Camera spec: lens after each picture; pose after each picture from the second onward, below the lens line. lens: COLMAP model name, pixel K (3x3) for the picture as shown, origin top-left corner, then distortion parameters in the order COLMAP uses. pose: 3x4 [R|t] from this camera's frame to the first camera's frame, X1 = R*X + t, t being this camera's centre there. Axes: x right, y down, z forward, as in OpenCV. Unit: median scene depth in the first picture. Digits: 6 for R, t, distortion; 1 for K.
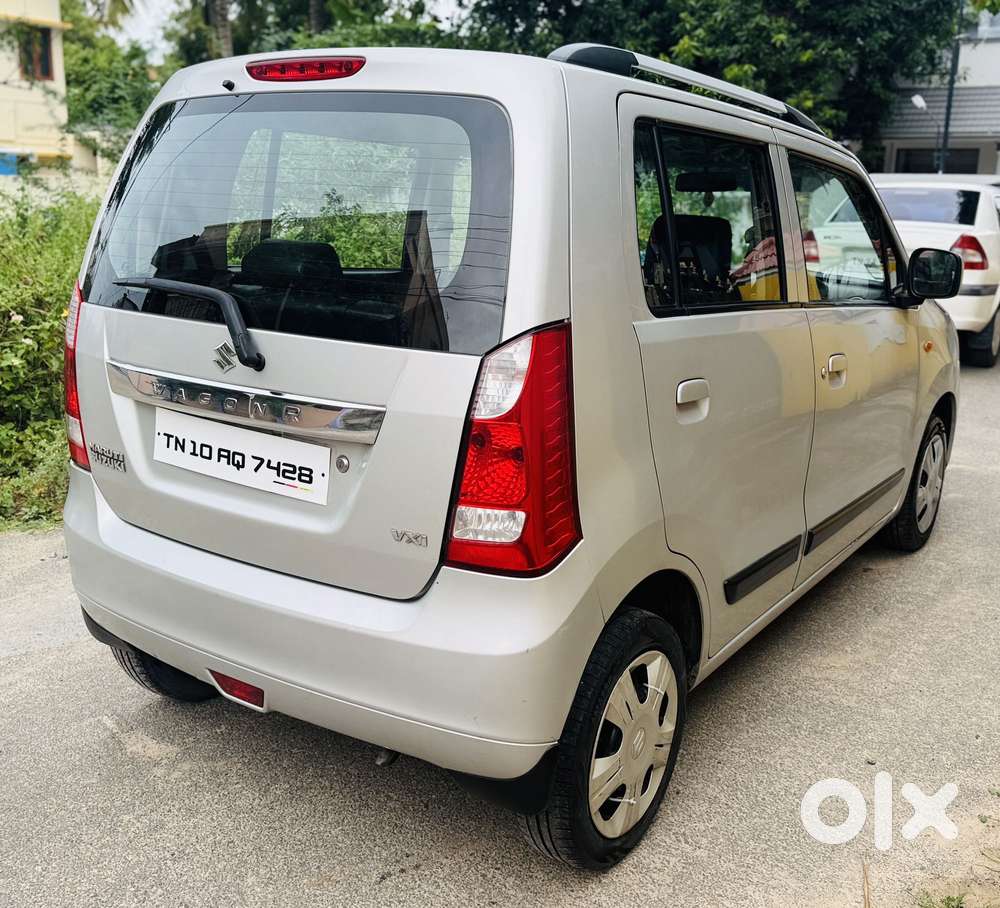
lens RADIAL K [[1248.9, 0, 554.0], [0, 1248.9, 453.2], [0, 0, 1]] dist [0.124994, -0.336635]
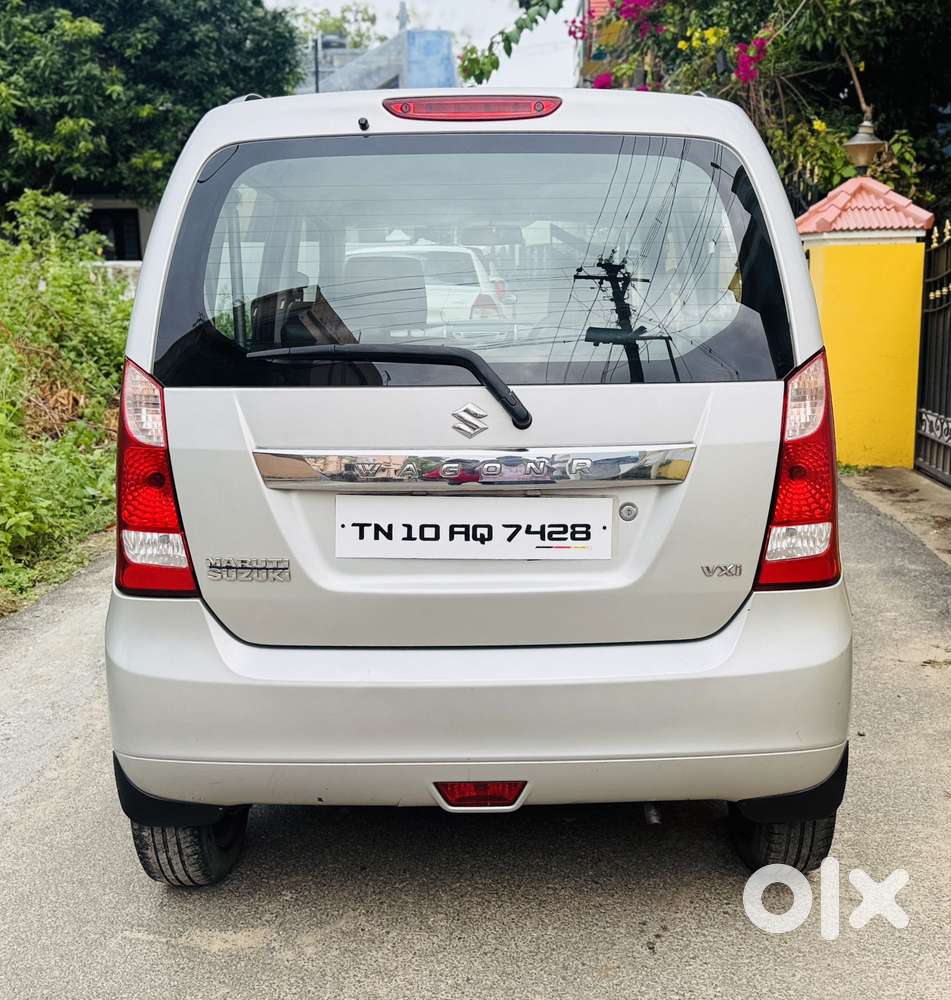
lens RADIAL K [[1522.3, 0, 475.5], [0, 1522.3, 500.0], [0, 0, 1]] dist [0.130975, -0.492978]
pose [[0.769014, -0.127538, 0.626380, -0.333794], [0.165935, 0.986132, -0.002932, -0.005543], [-0.617320, 0.106193, 0.779512, 0.052026]]
